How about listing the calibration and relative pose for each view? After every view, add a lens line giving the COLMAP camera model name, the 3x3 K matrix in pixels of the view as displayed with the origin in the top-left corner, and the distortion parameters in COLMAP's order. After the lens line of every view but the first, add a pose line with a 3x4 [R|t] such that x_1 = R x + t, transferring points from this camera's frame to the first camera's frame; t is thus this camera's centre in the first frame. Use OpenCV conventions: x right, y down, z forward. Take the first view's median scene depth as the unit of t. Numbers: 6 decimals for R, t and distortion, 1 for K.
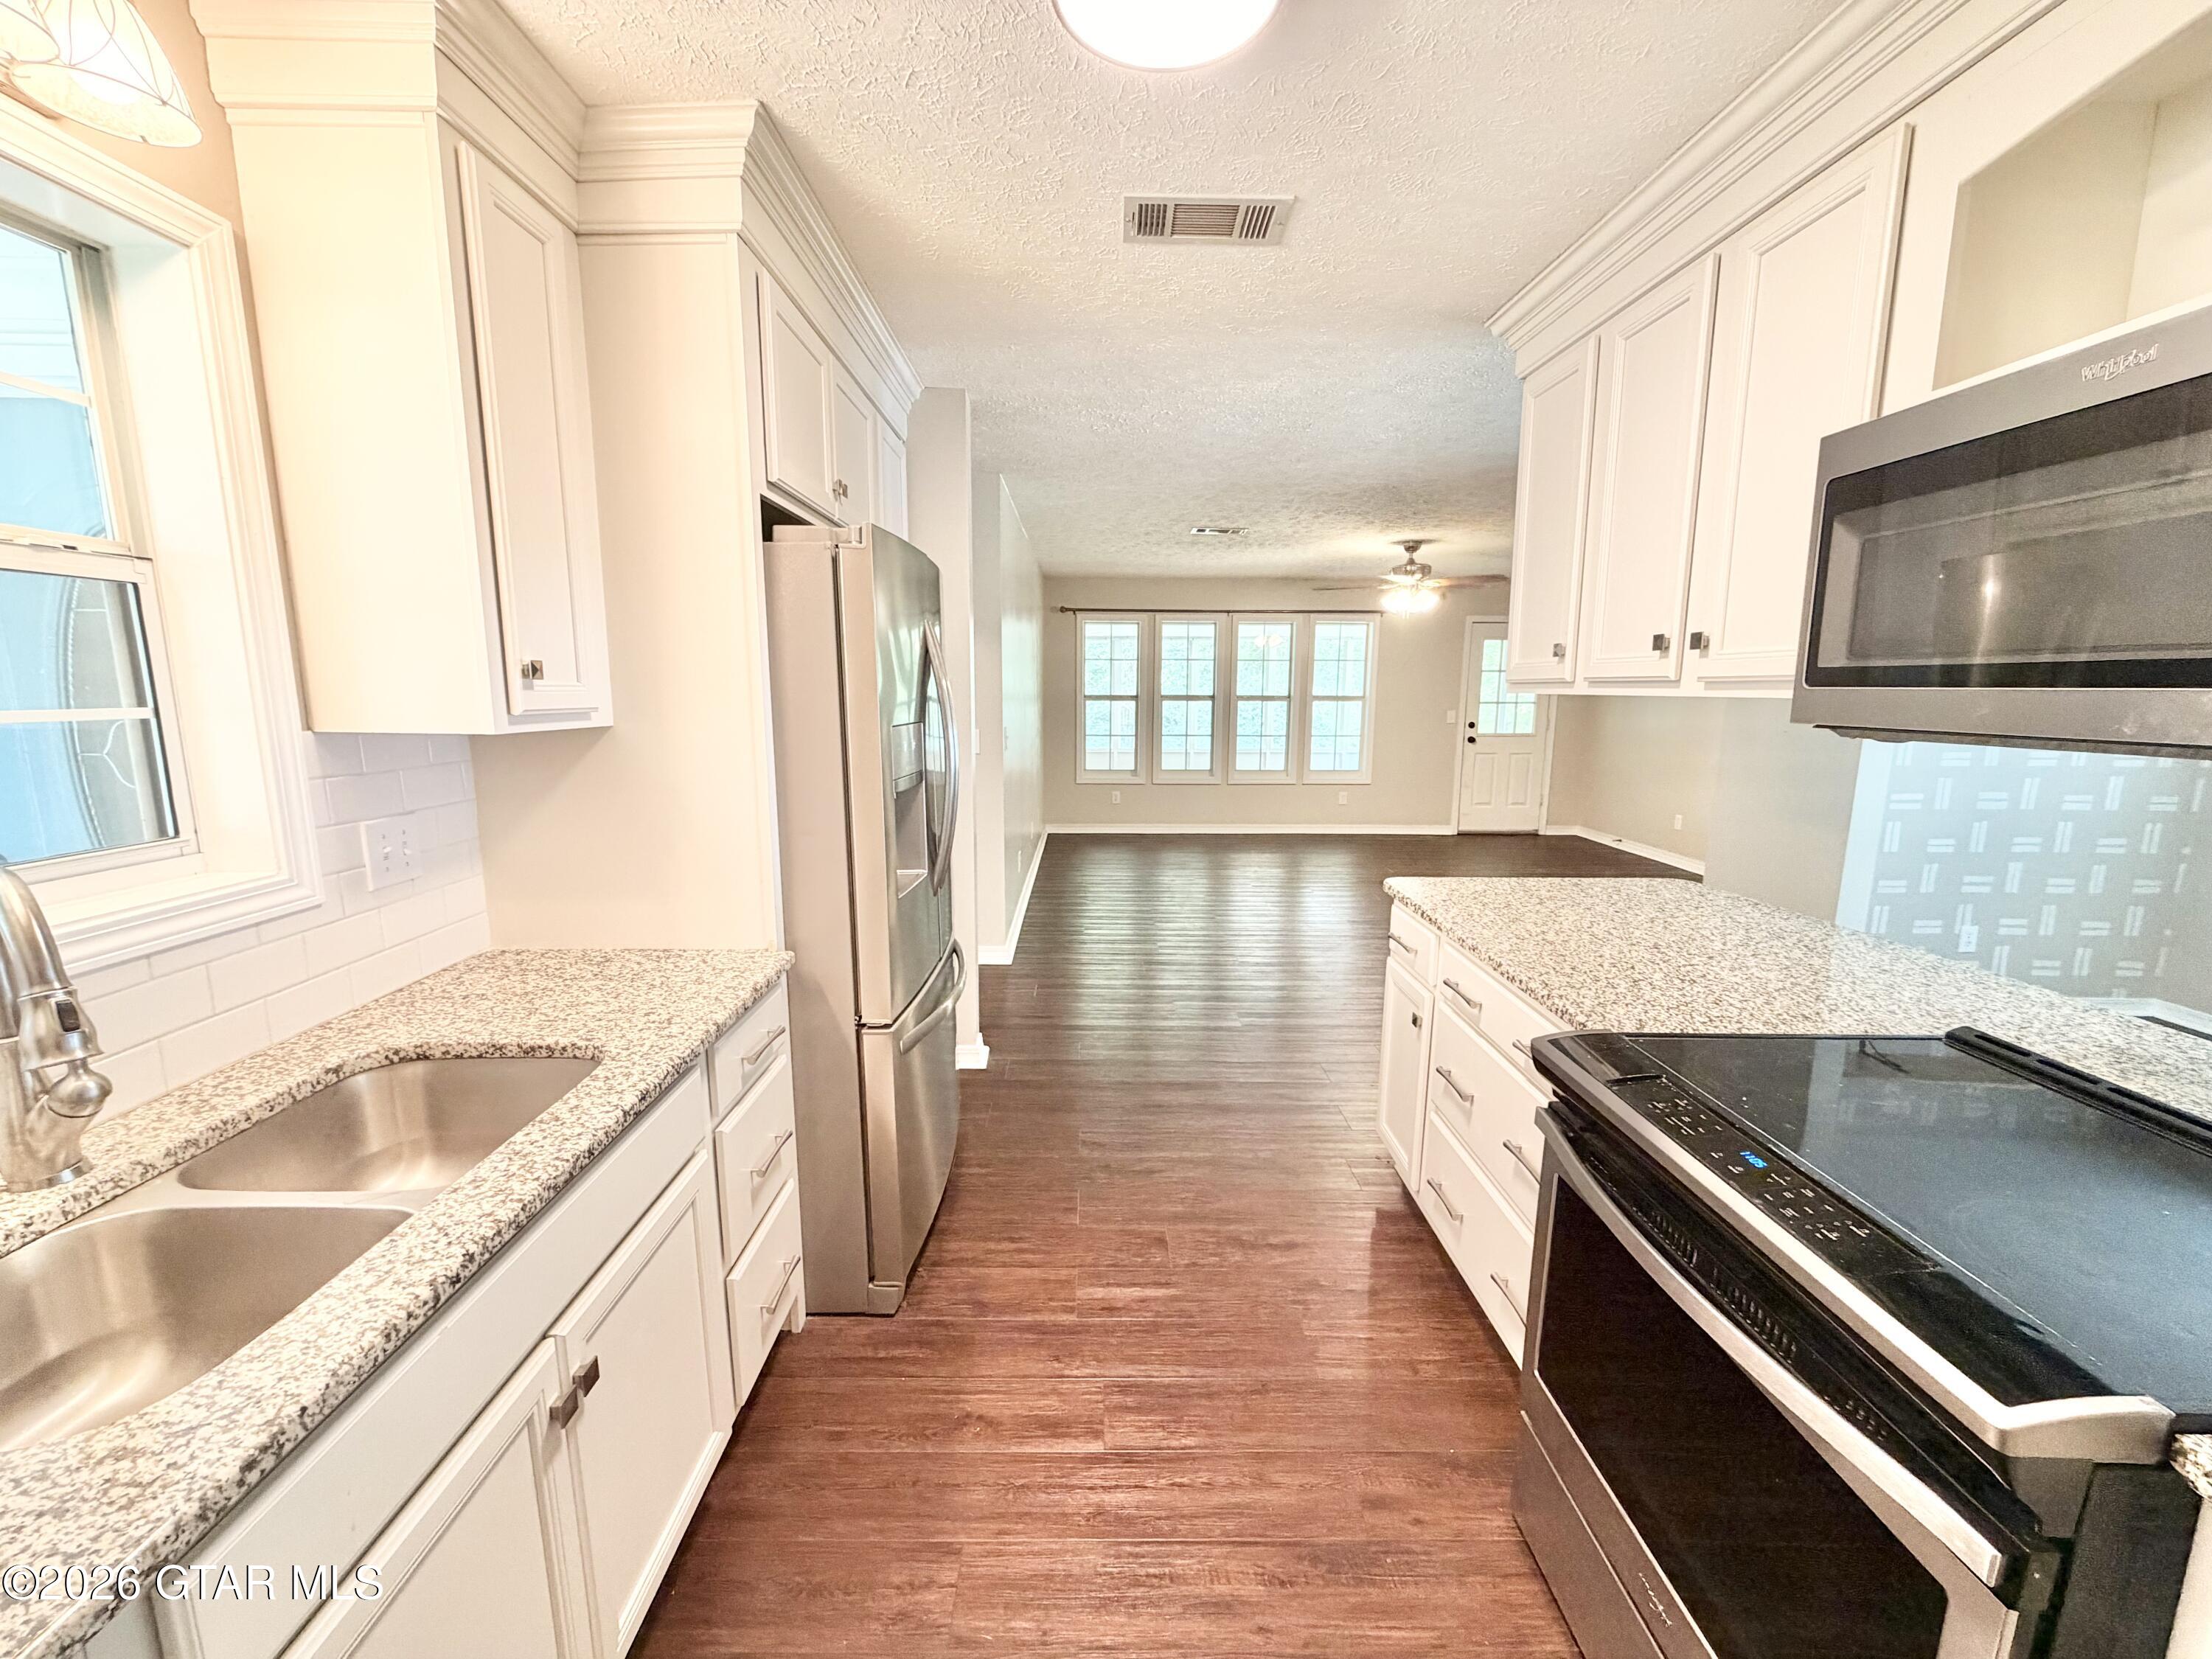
lens RADIAL K [[889.2, 0, 1106.0], [0, 889.2, 829.5], [0, 0, 1]] dist [-0.000539, -0.000058]
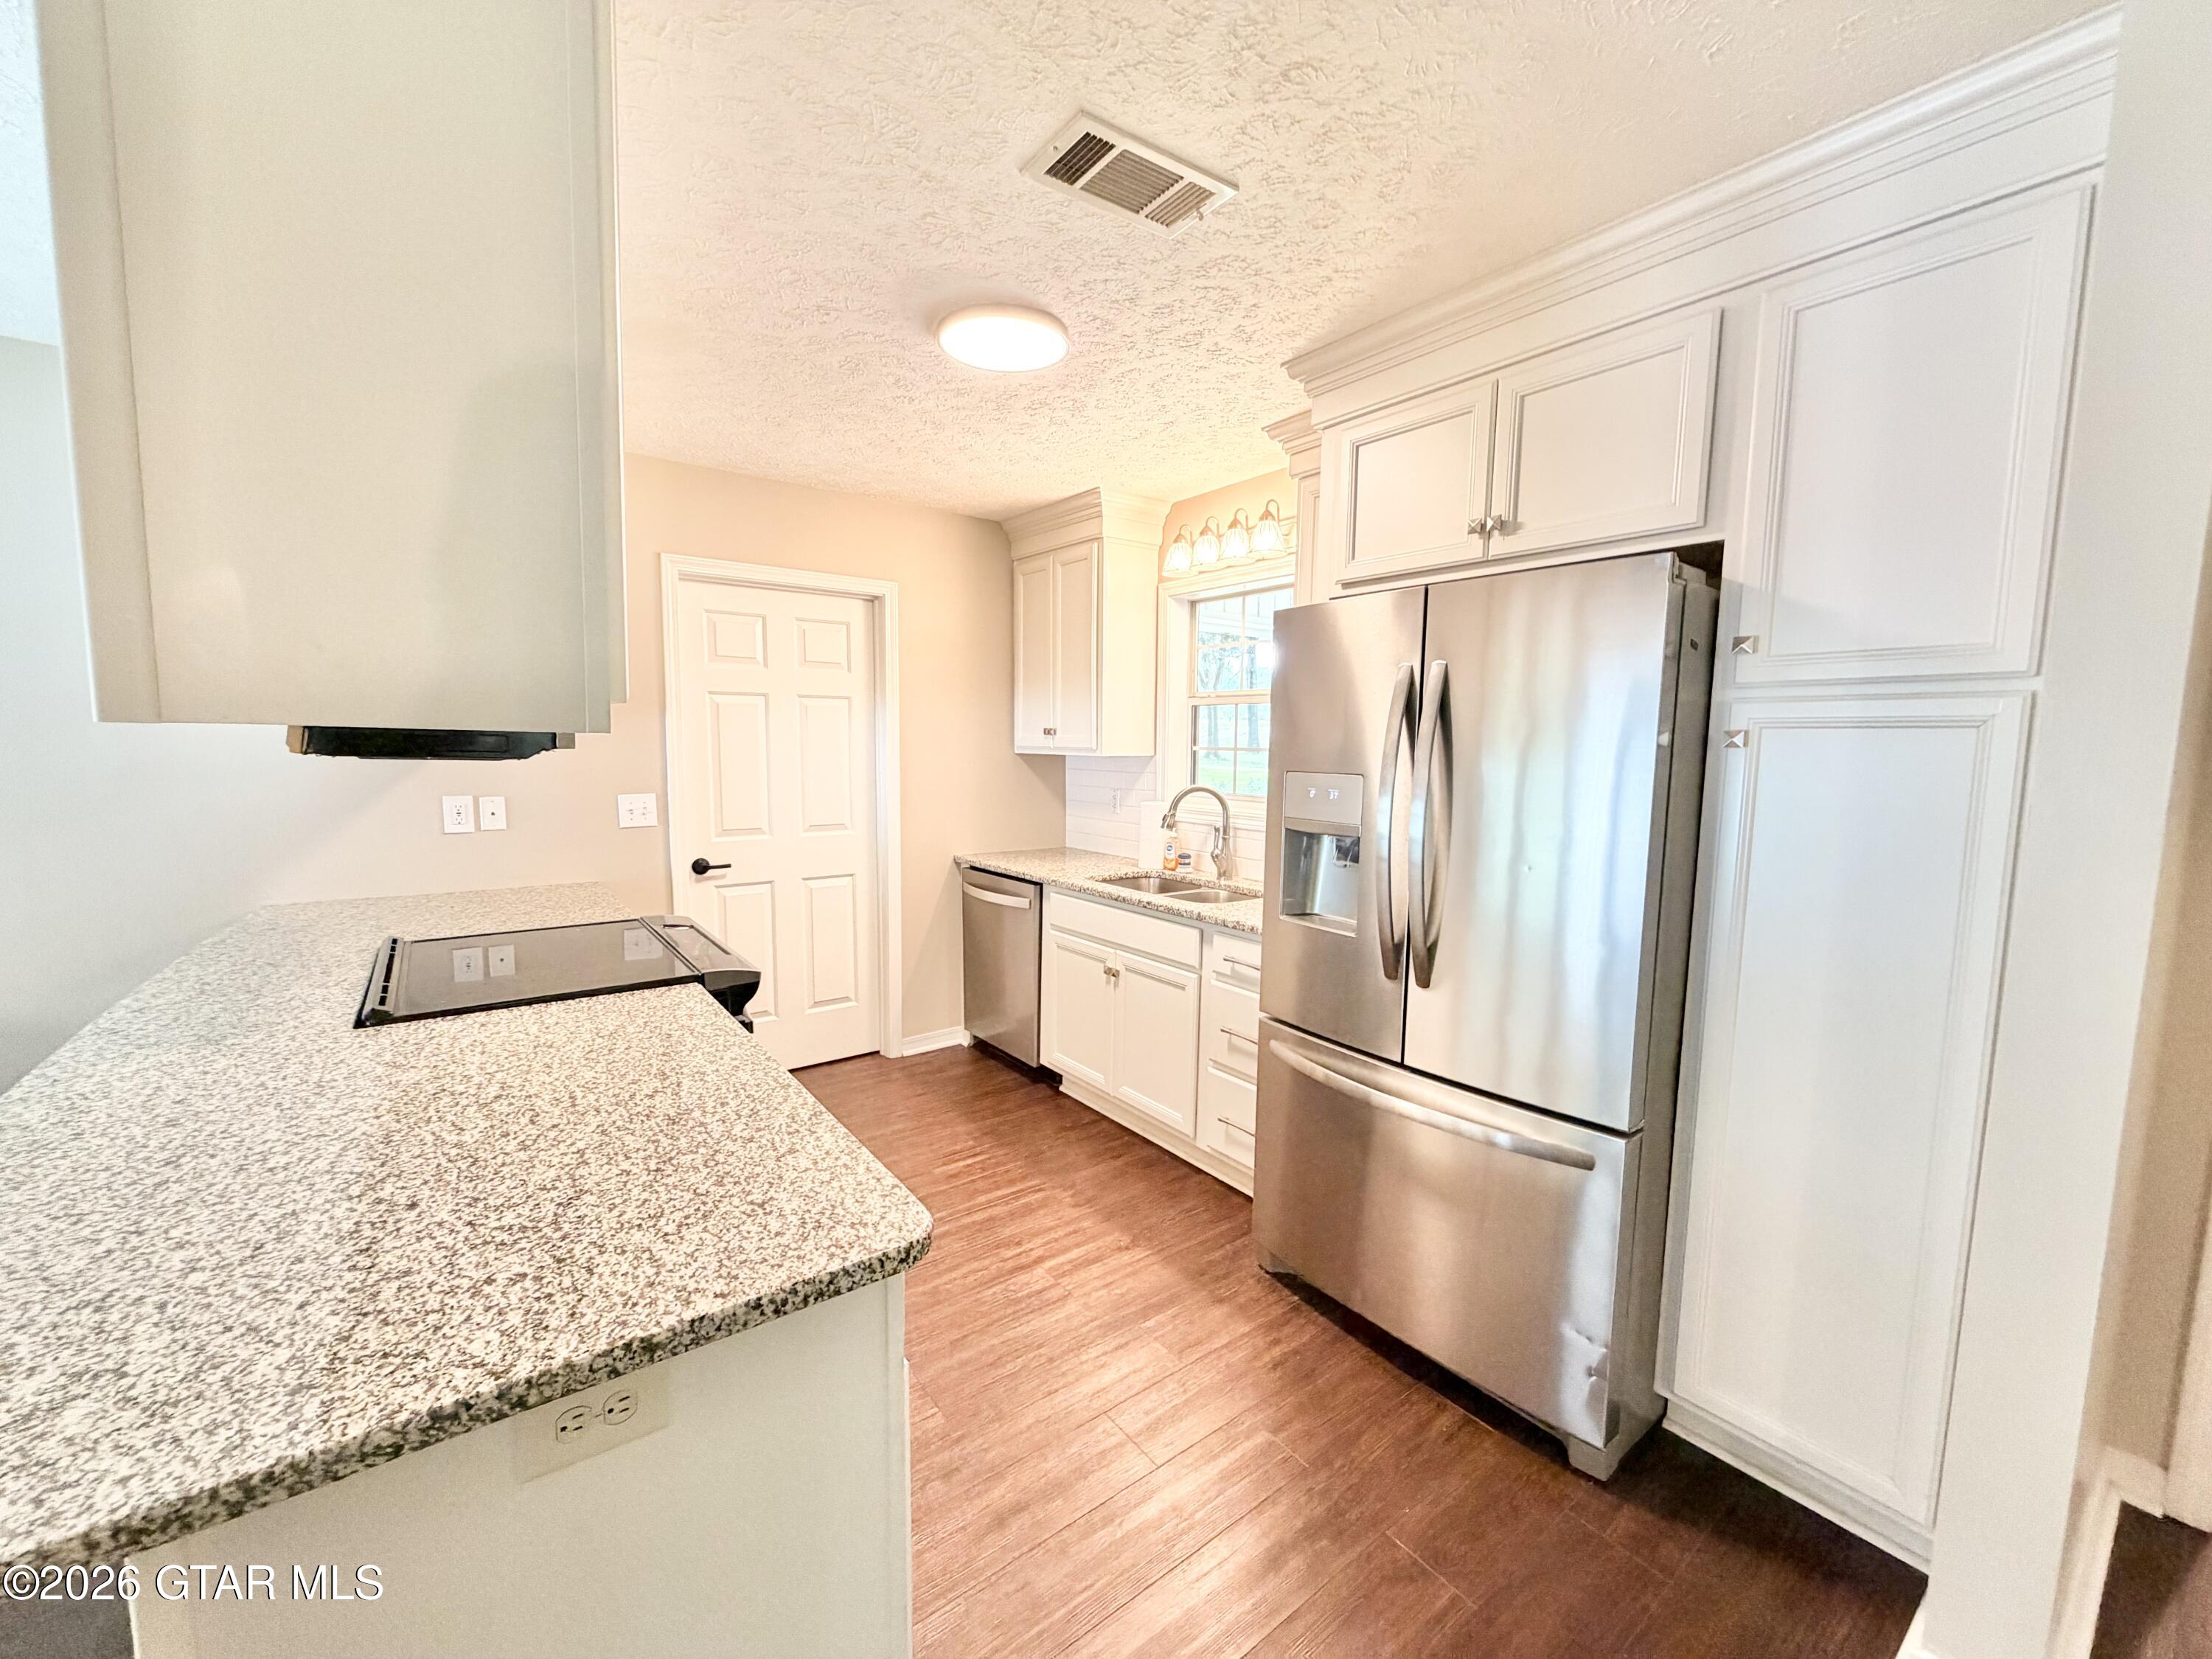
lens RADIAL K [[889.2, 0, 1106.0], [0, 889.2, 829.5], [0, 0, 1]] dist [-0.000539, -0.000058]
pose [[-0.806308, 0.042126, -0.589994, 0.151140], [-0.115153, 0.967197, 0.226430, -0.065428], [0.580179, 0.250512, -0.775007, 0.415312]]
